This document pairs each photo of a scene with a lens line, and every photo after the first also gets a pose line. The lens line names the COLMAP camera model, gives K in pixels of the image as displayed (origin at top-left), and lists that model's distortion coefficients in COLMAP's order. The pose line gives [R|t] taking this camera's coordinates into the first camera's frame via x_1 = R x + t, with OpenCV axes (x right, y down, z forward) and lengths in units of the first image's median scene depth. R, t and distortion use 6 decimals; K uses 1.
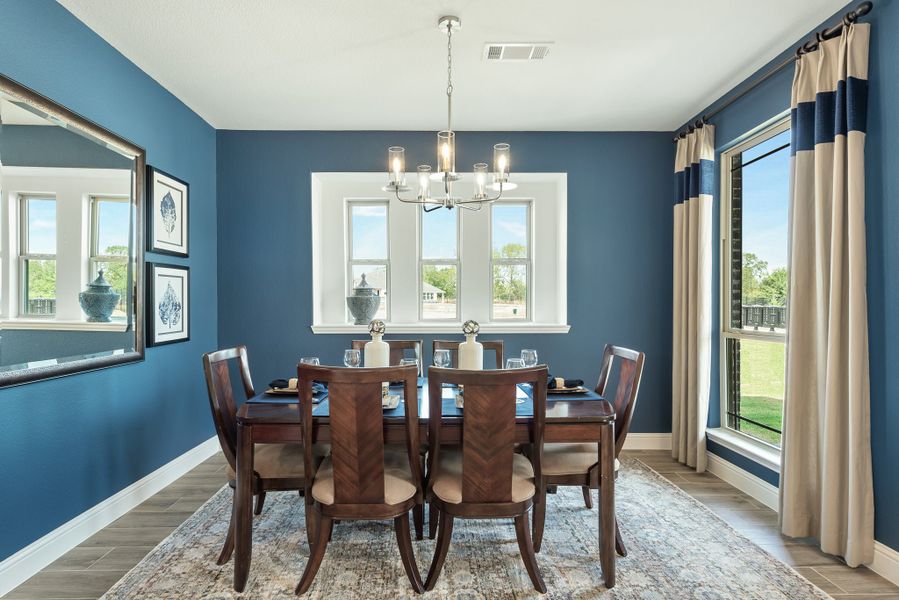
lens RADIAL K [[451.4, 0, 445.9], [0, 451.4, 298.8], [0, 0, 1]] dist [0.010747, -0.001884]
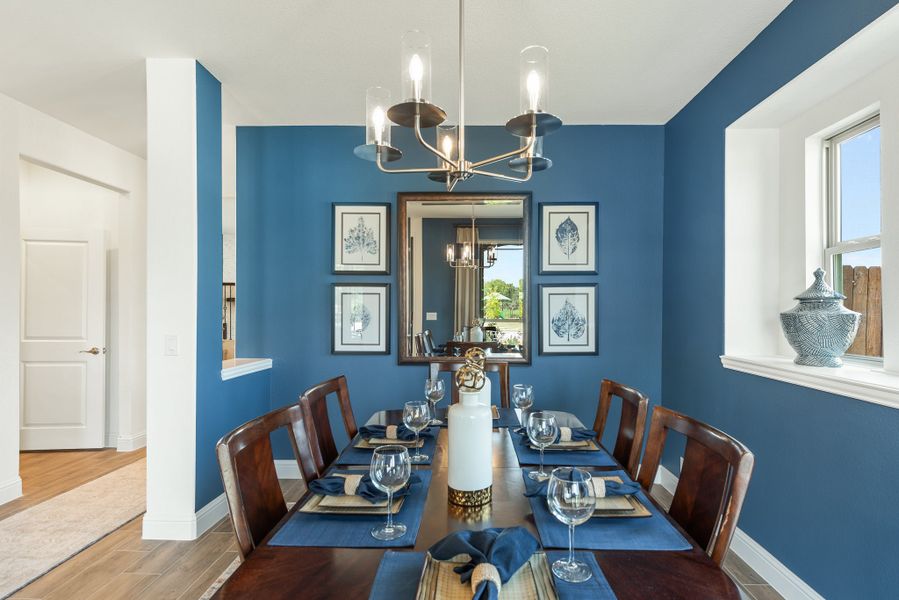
lens RADIAL K [[424.7, 0, 455.5], [0, 424.7, 308.0], [0, 0, 1]] dist [0.012926, -0.006239]
pose [[-0.035209, -0.004839, -0.999368, 0.096320], [0.005579, 0.999972, -0.005039, -0.002727], [0.999364, -0.005753, -0.035181, 0.168670]]
